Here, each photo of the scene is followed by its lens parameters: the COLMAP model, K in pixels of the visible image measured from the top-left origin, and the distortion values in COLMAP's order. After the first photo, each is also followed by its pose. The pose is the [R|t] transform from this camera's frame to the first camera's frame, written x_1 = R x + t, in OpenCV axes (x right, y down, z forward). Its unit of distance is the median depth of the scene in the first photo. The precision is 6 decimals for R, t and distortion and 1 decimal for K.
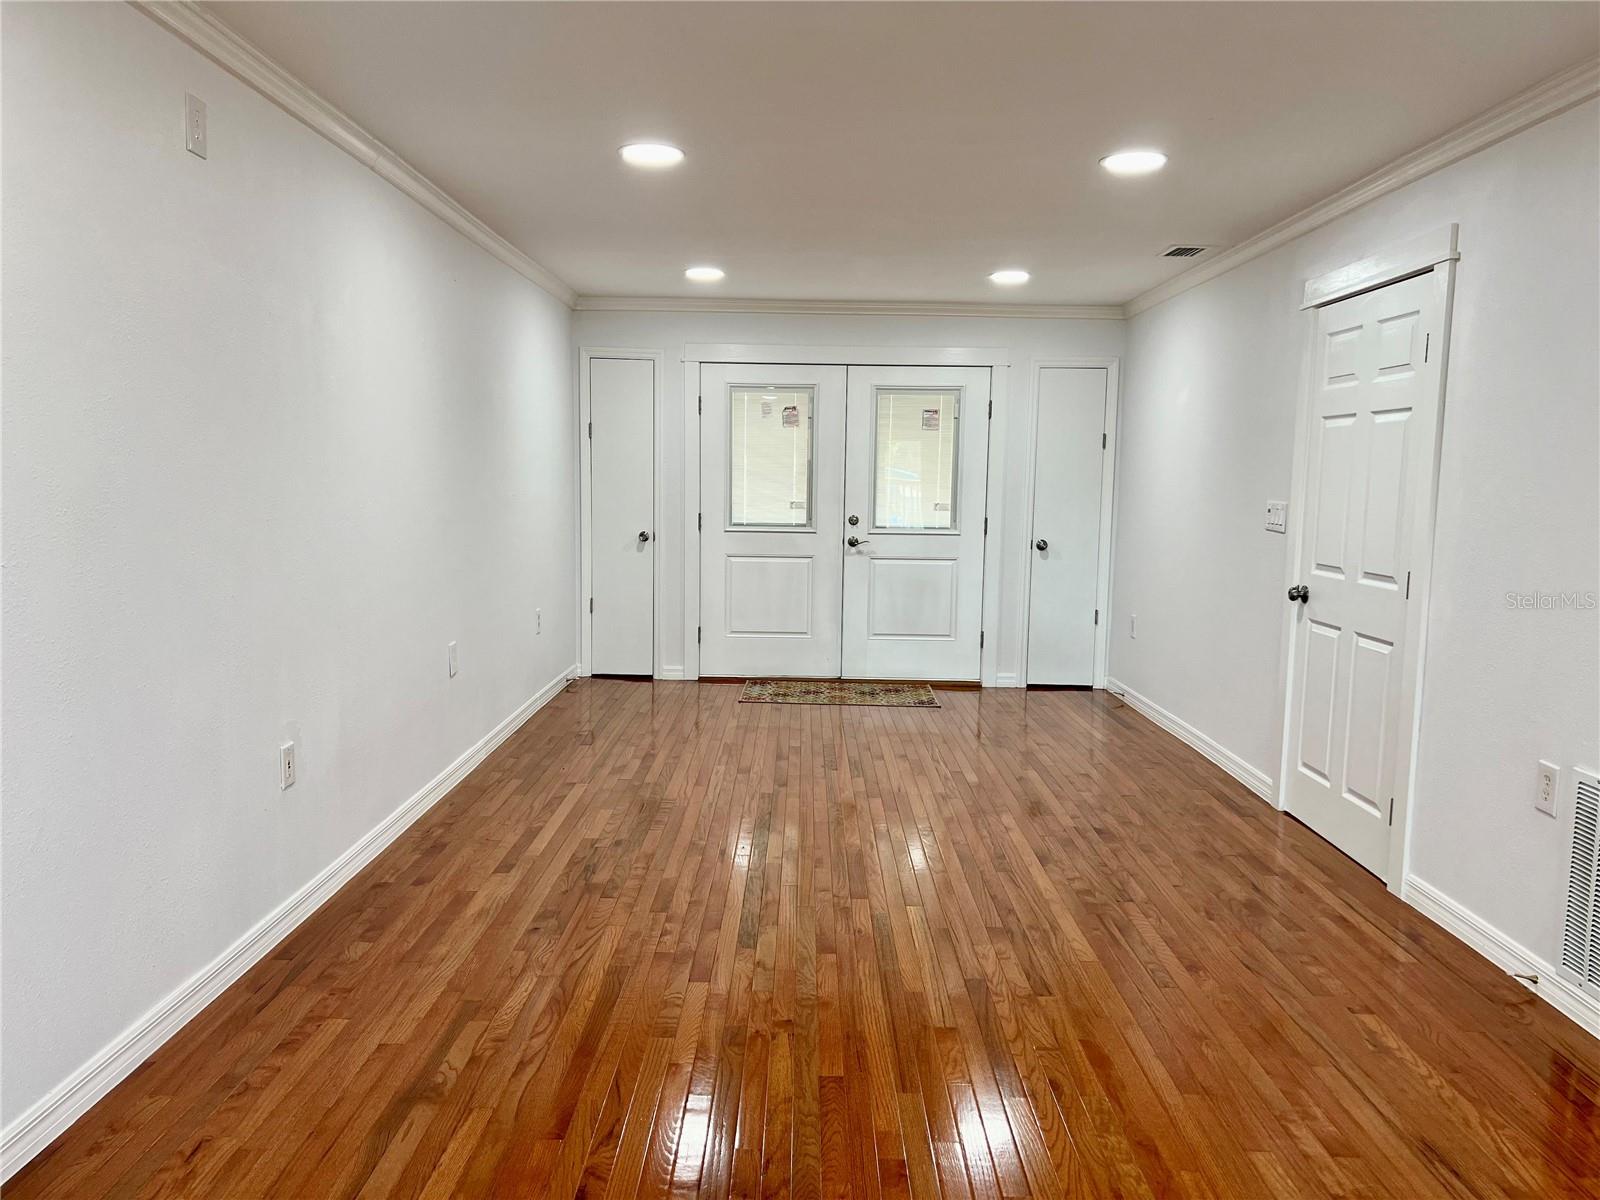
lens RADIAL K [[1205.1, 0, 794.0], [0, 1205.1, 603.2], [0, 0, 1]] dist [0.040040, -0.047550]
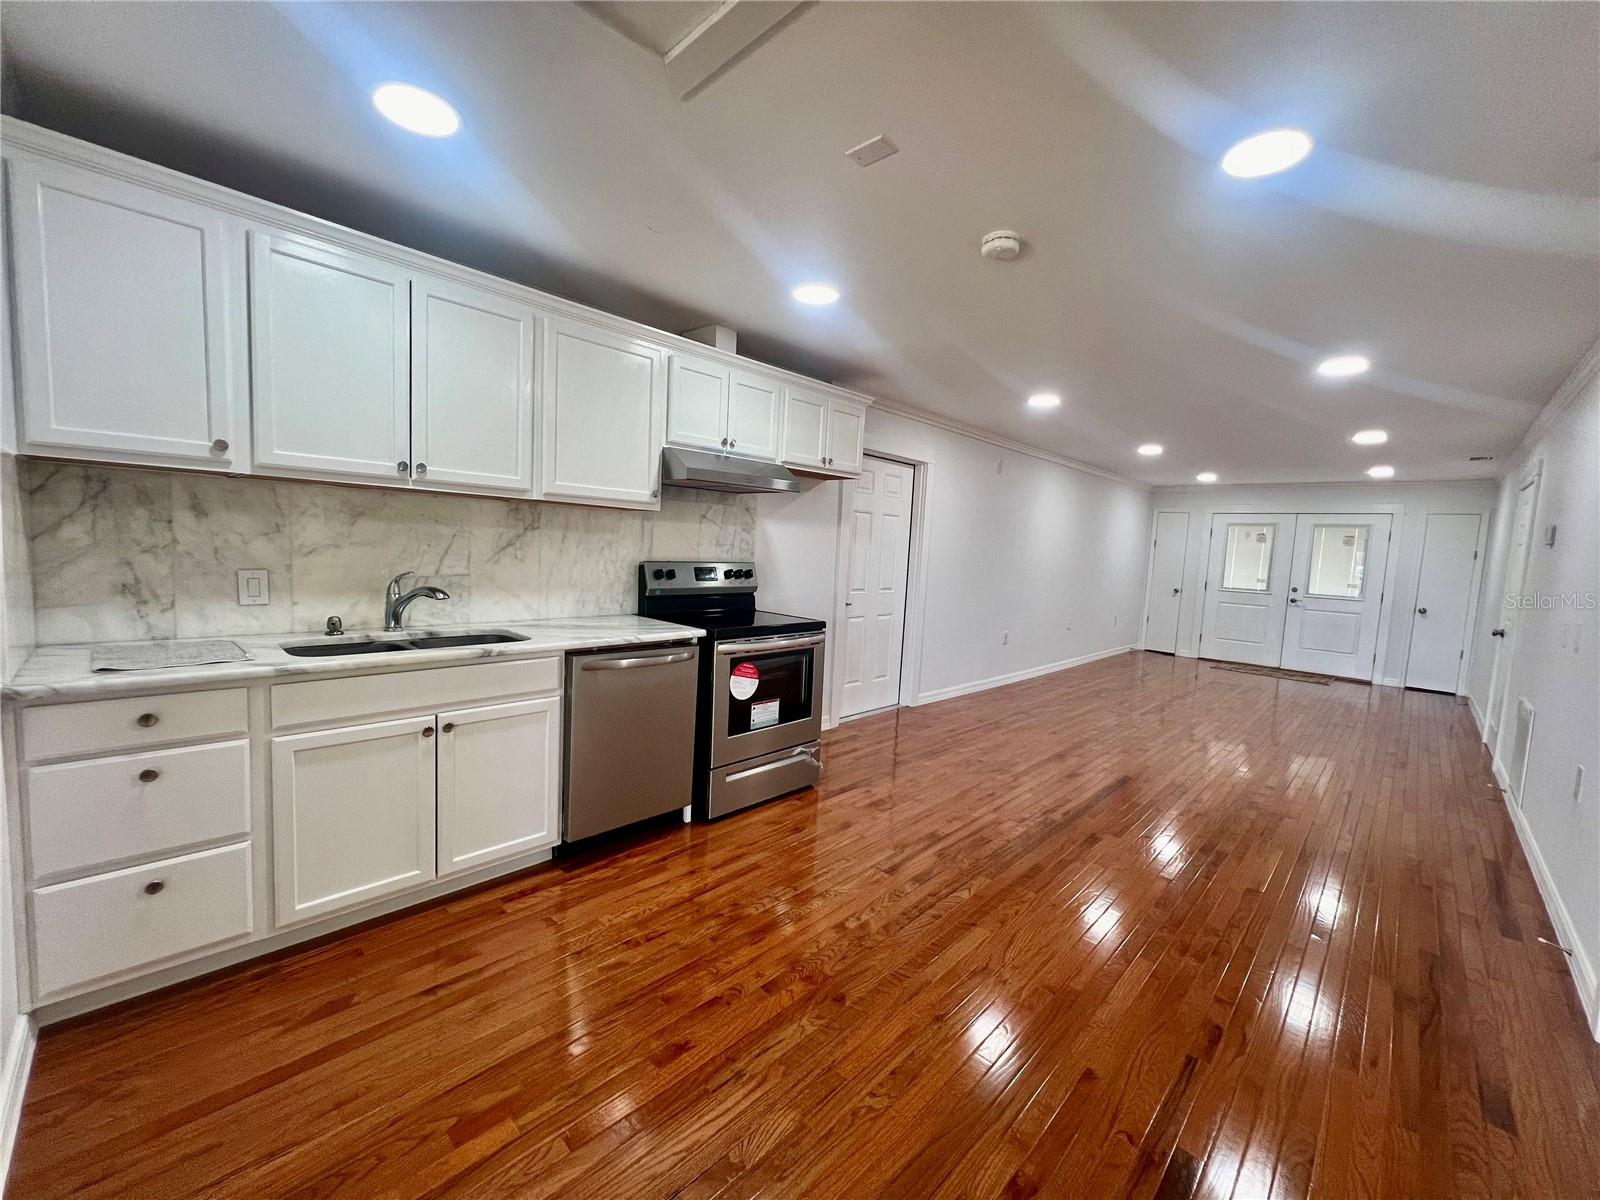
lens RADIAL K [[639.9, 0, 797.3], [0, 639.9, 605.8], [0, 0, 1]] dist [-0.003346, 0.000927]
pose [[0.722650, 0.087895, -0.685603, 0.190951], [-0.113852, 0.993470, 0.007359, 0.046119], [0.681773, 0.072740, 0.727938, -0.354925]]
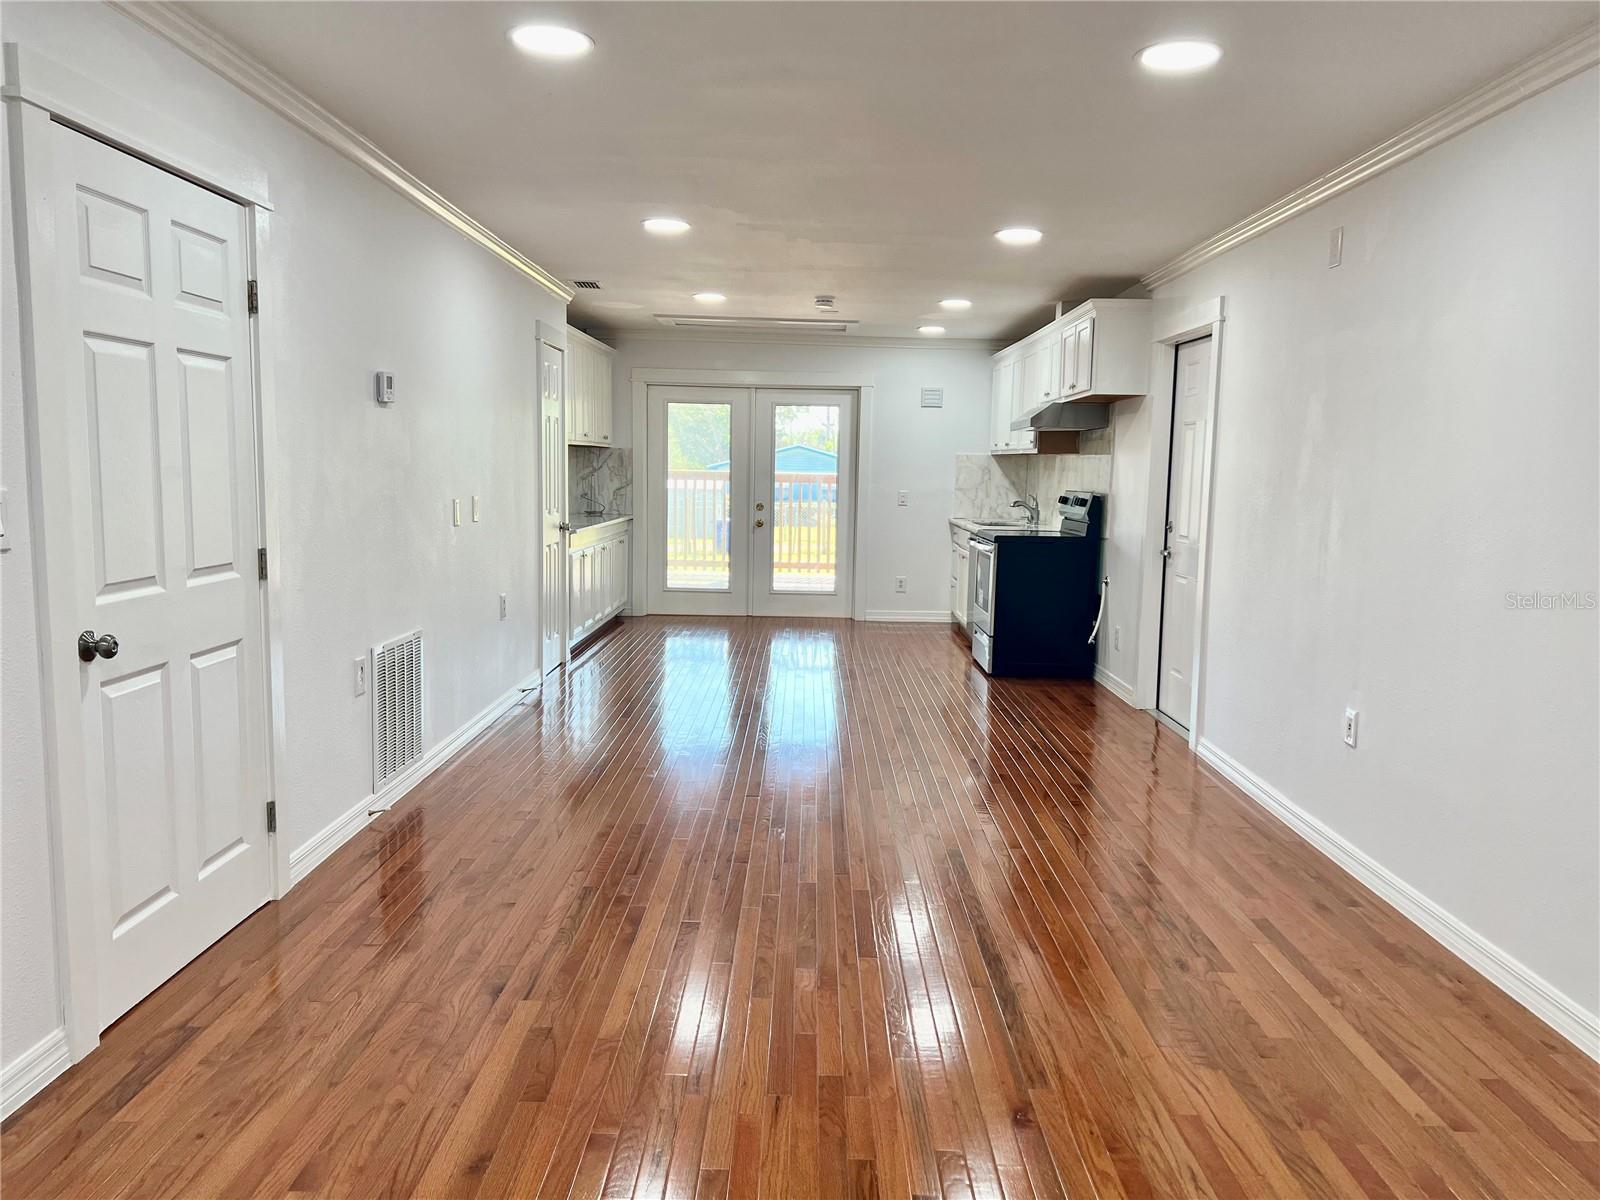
lens RADIAL K [[1205.1, 0, 805.4], [0, 1205.1, 606.4], [0, 0, 1]] dist [0.040040, -0.047550]
pose [[-0.999265, -0.037113, -0.009560, 0.063848], [-0.038310, 0.974016, 0.223216, -0.109734], [0.001028, 0.223418, -0.974722, 1.036014]]
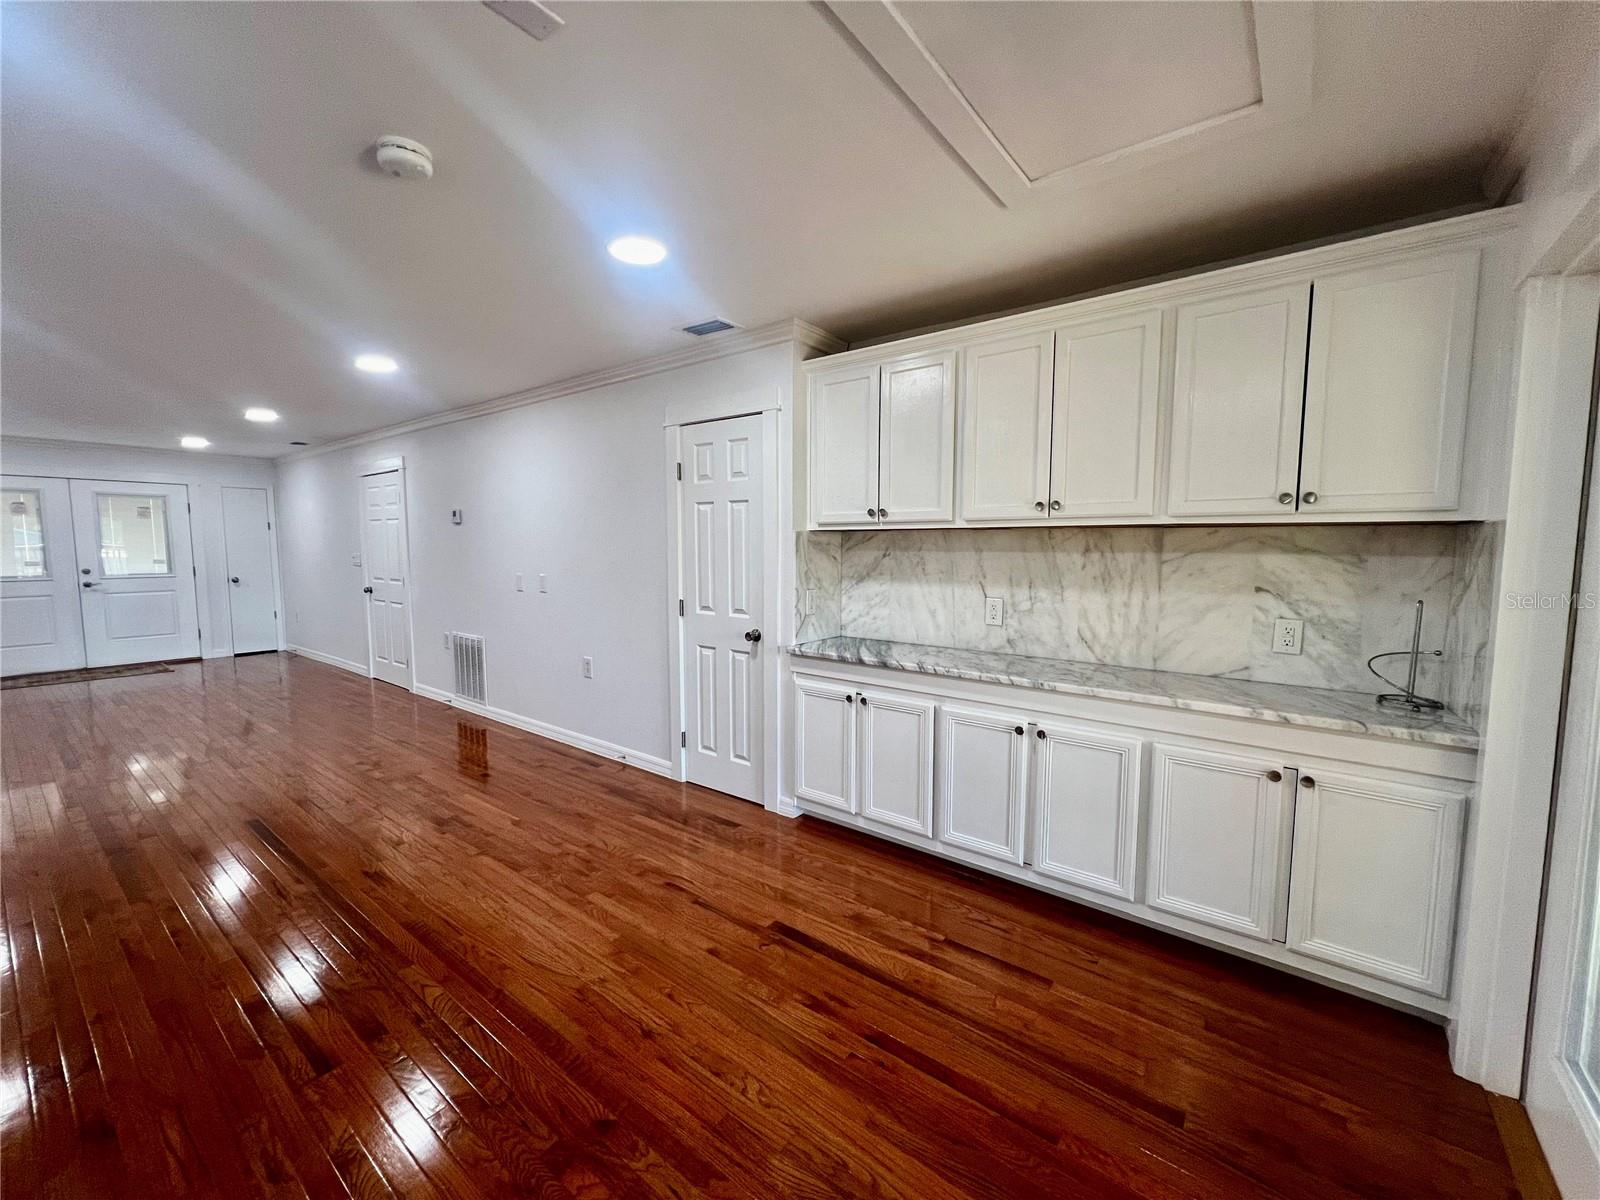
lens RADIAL K [[639.9, 0, 801.1], [0, 639.9, 605.5], [0, 0, 1]] dist [-0.003346, 0.000927]
pose [[0.602944, -0.089985, 0.792693, -0.060587], [0.092822, 0.994783, 0.042322, 0.033149], [-0.792365, 0.048061, 0.608151, -0.329595]]
